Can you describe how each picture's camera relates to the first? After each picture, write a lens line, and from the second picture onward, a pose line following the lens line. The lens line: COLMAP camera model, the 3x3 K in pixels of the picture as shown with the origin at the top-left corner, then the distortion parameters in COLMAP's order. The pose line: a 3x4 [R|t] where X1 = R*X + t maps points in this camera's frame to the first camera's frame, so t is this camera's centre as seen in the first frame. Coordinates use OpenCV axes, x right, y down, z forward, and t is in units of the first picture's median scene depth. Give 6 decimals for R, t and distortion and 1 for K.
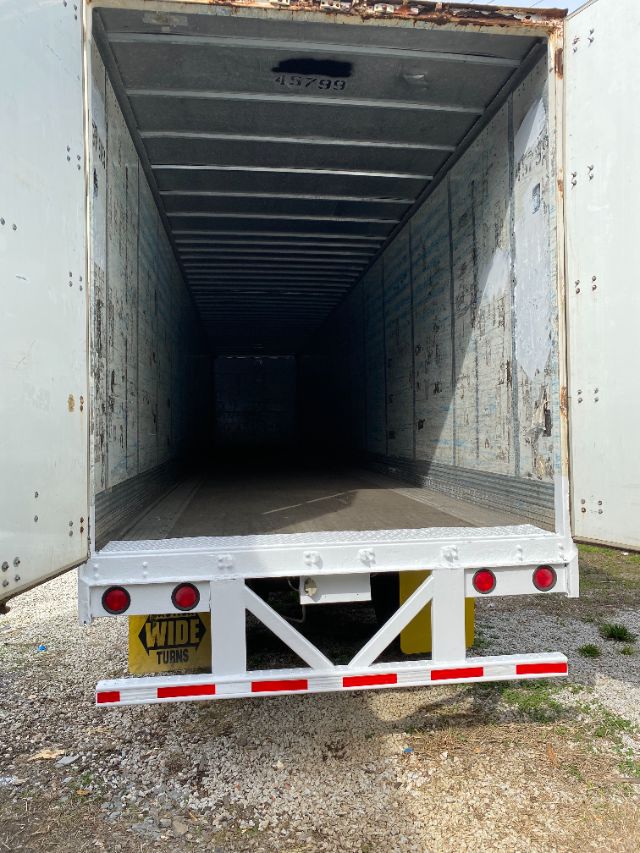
lens RADIAL K [[641.4, 0, 319.4], [0, 641.4, 434.9], [0, 0, 1]] dist [0.007265, 0.000541]
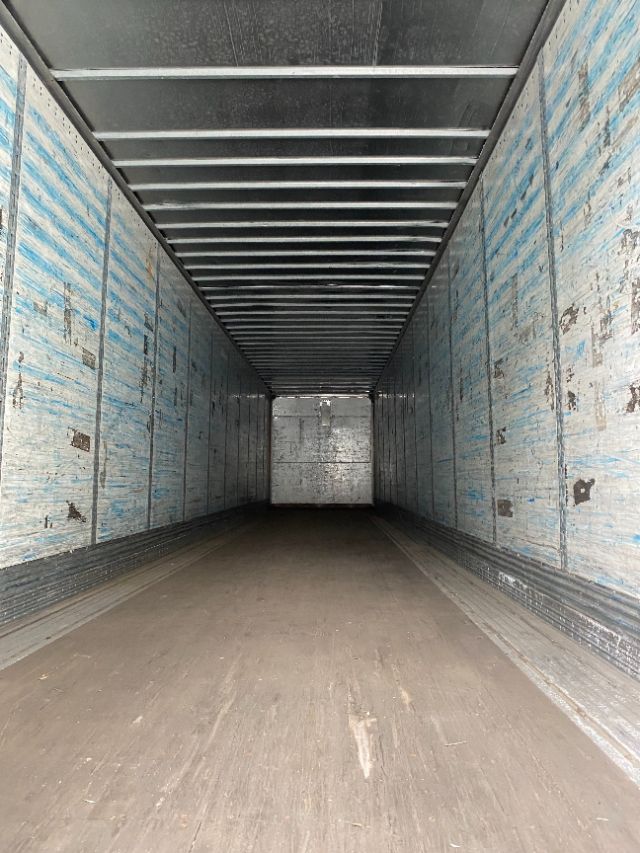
lens RADIAL K [[648.5, 0, 316.3], [0, 648.5, 423.4], [0, 0, 1]] dist [0.015200, -0.003959]
pose [[0.988729, -0.000756, -0.149717, 0.047836], [-0.014267, 0.994961, -0.099243, -0.014925], [0.149038, 0.100261, 0.983736, 0.522514]]
